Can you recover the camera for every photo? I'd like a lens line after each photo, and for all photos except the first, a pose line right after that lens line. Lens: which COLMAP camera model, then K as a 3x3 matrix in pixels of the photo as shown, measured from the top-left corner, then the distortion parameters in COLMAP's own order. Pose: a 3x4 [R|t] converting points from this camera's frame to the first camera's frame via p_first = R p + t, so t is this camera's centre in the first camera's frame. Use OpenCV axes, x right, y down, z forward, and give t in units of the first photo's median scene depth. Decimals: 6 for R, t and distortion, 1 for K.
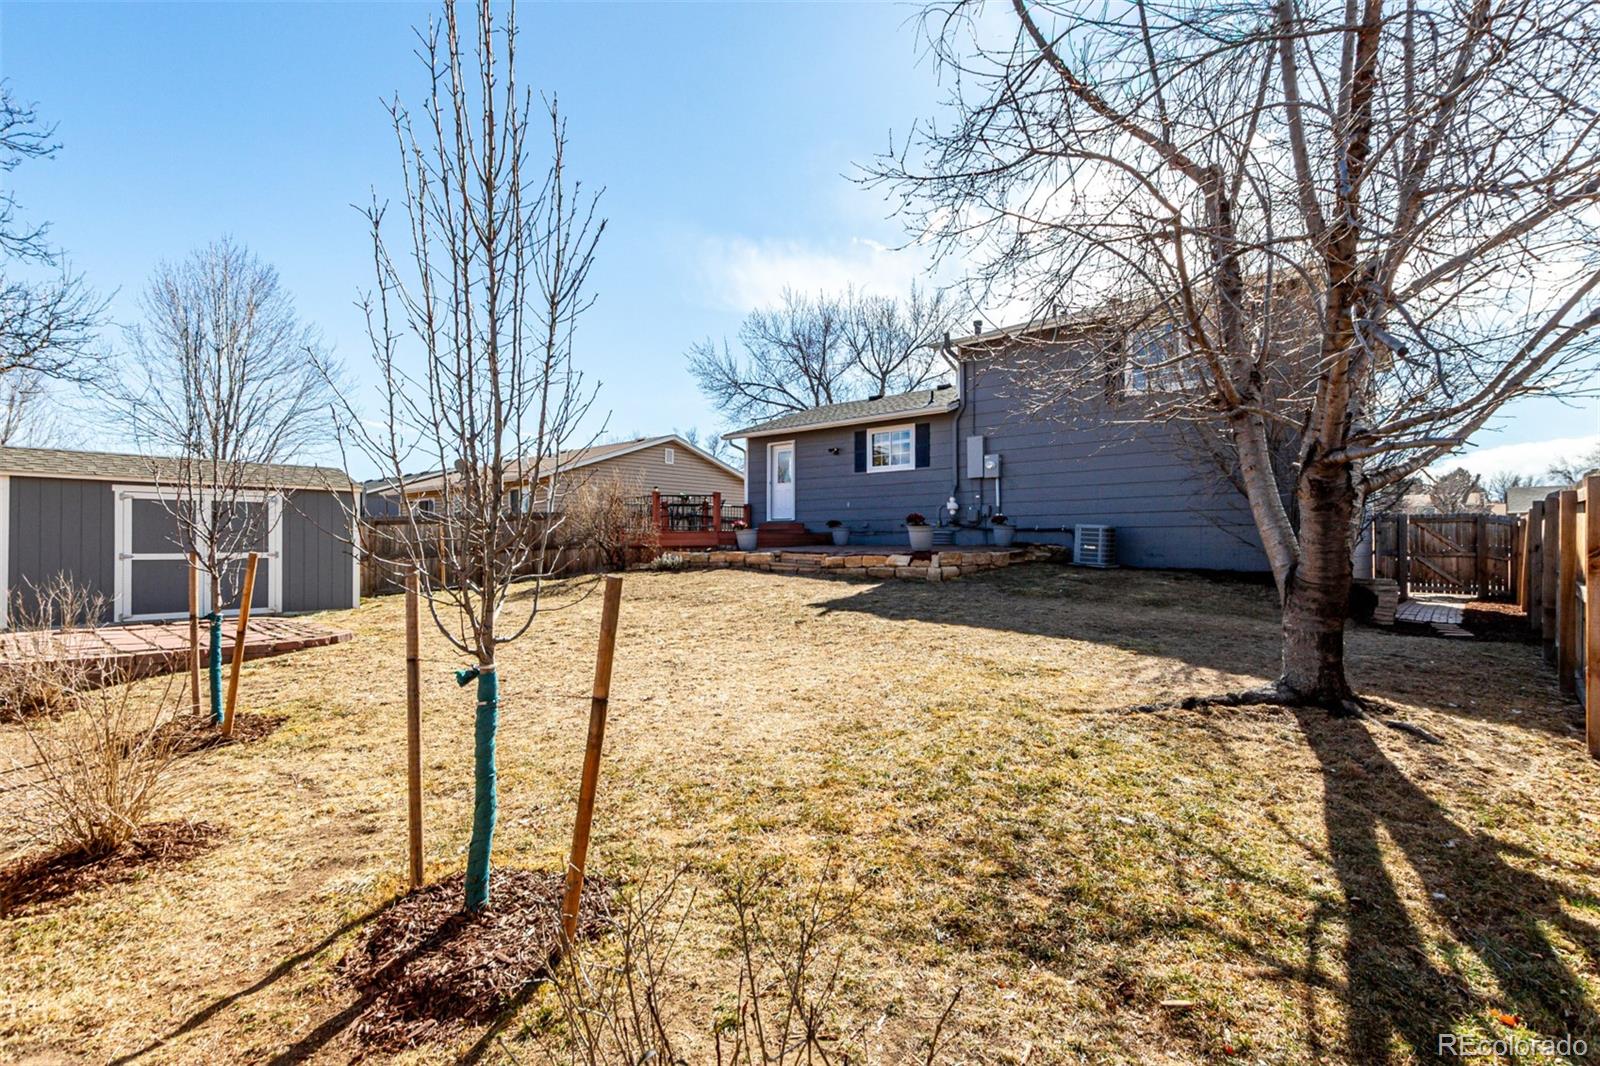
lens RADIAL K [[743.3, 0, 808.3], [0, 743.3, 539.8], [0, 0, 1]] dist [0.002167, -0.000531]
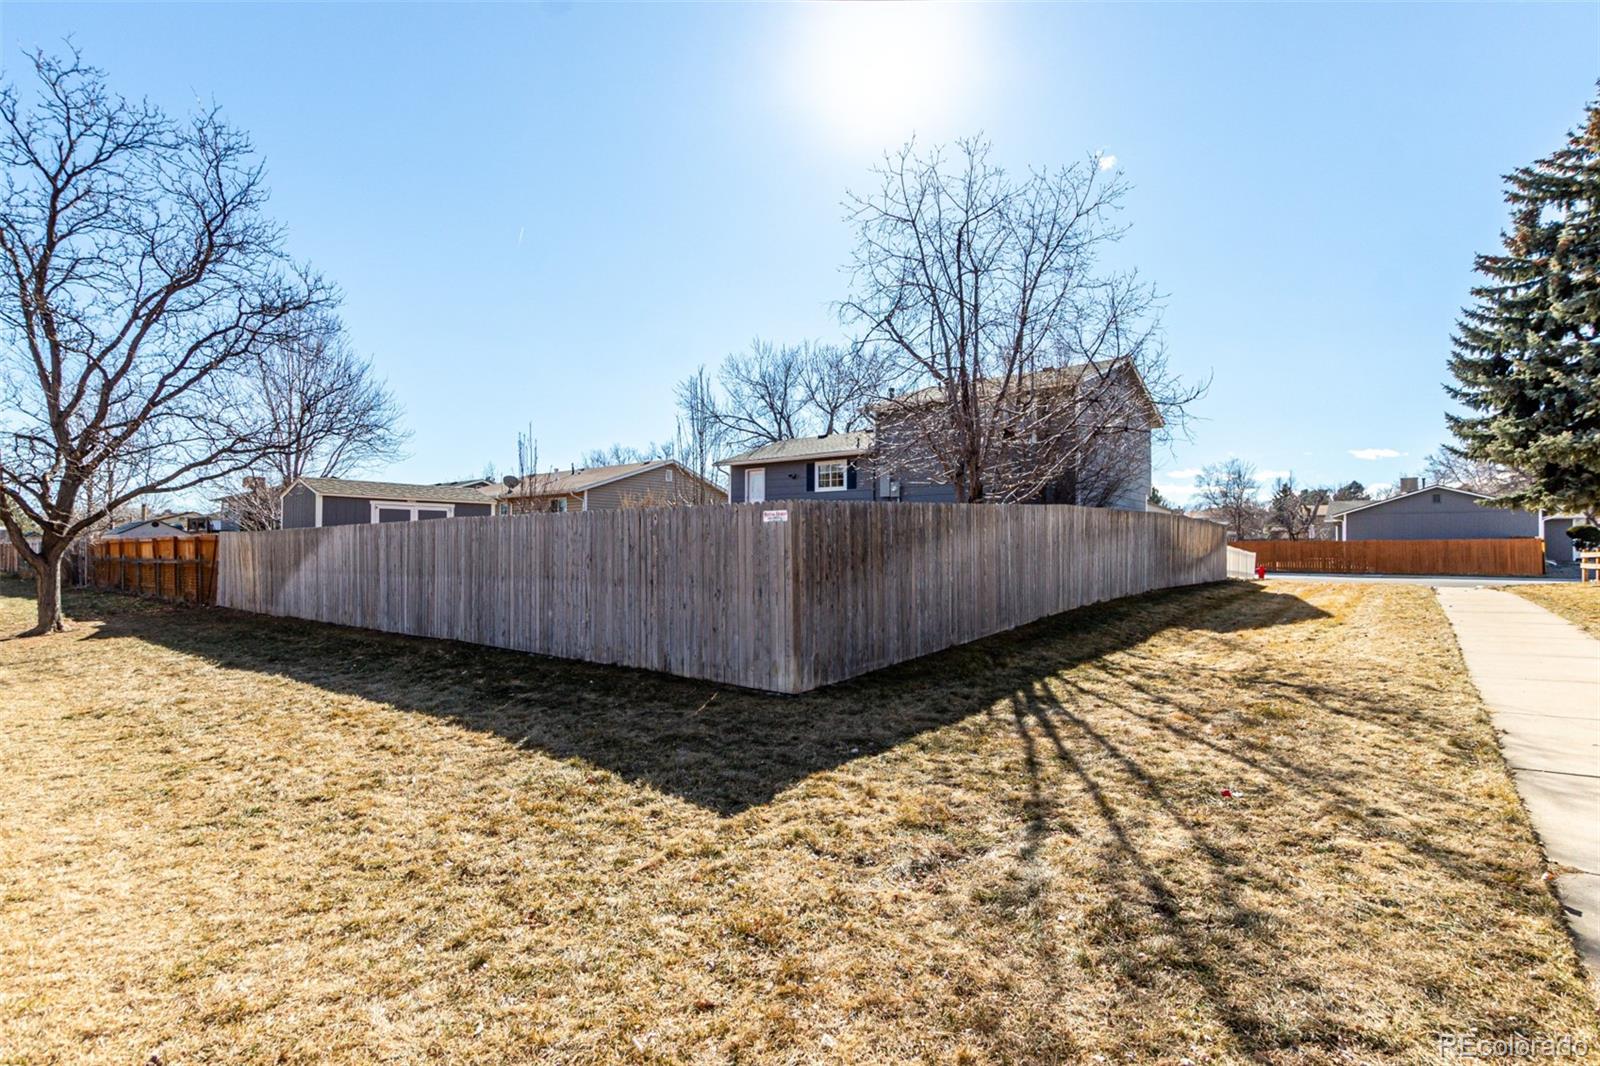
lens RADIAL K [[743.3, 0, 808.3], [0, 743.3, 539.8], [0, 0, 1]] dist [0.002167, -0.000531]
pose [[0.998512, 0.005972, 0.054200, -0.007515], [-0.005654, 0.999966, -0.006018, 0.007486], [-0.054234, 0.005702, 0.998512, -0.272844]]
